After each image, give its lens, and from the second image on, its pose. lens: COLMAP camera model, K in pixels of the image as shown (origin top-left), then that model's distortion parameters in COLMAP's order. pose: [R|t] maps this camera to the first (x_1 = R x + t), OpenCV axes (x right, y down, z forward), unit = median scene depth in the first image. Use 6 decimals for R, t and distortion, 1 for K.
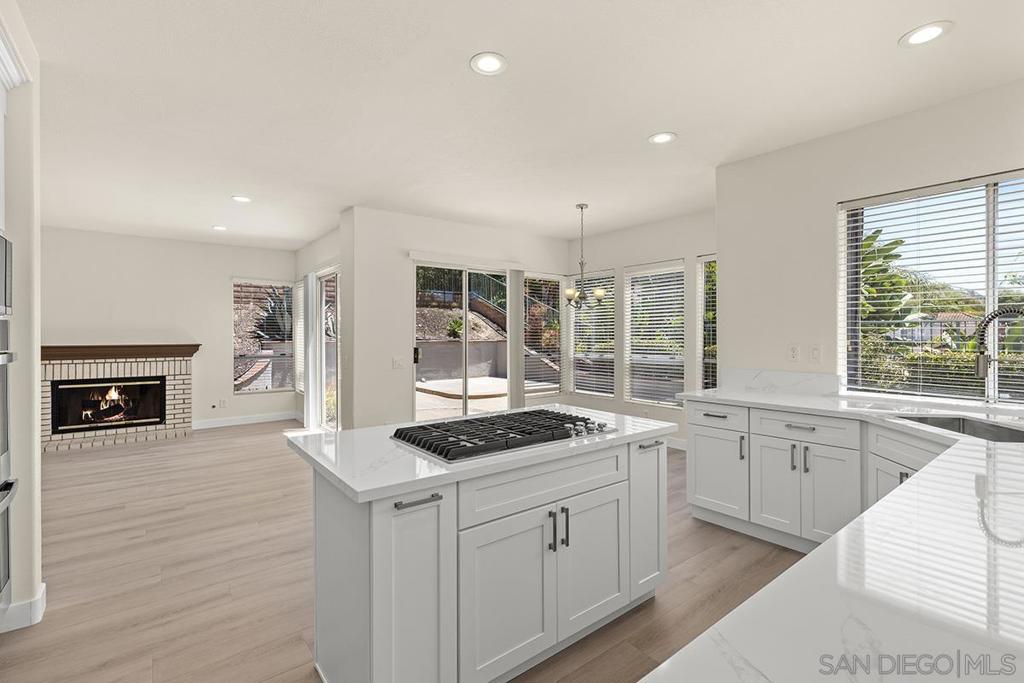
lens RADIAL K [[459.7, 0, 513.8], [0, 459.7, 338.4], [0, 0, 1]] dist [0.009295, -0.000917]
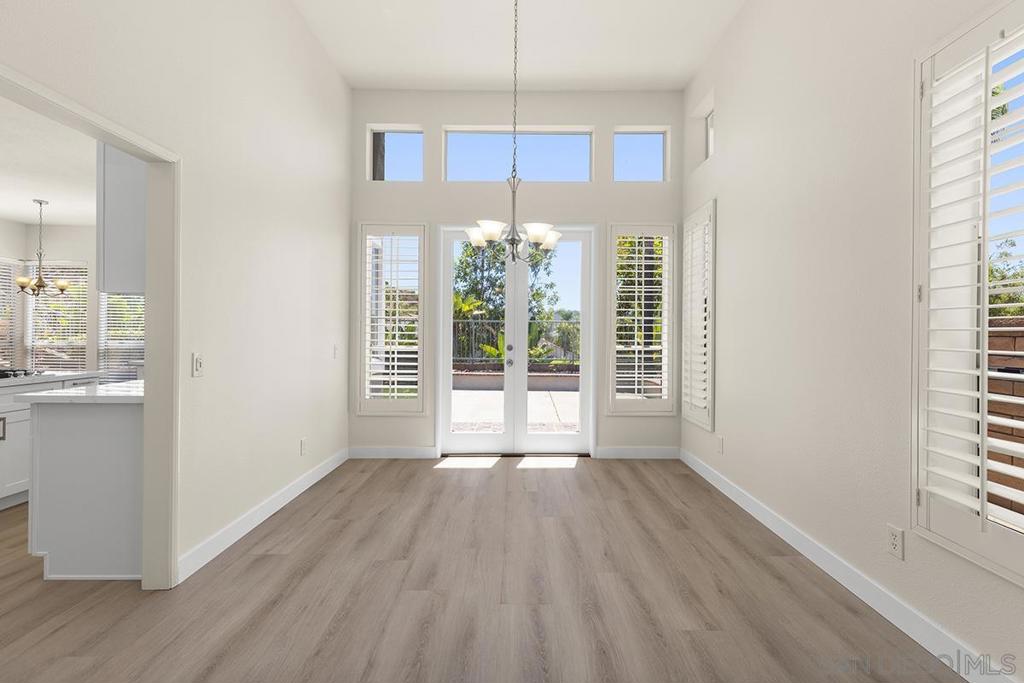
lens RADIAL K [[459.7, 0, 517.2], [0, 459.7, 339.1], [0, 0, 1]] dist [0.009295, -0.000917]
pose [[0.609328, 0.007534, 0.792883, -0.032352], [-0.008419, 0.999960, -0.003031, 0.031058], [-0.792874, -0.004828, 0.609367, -0.560553]]
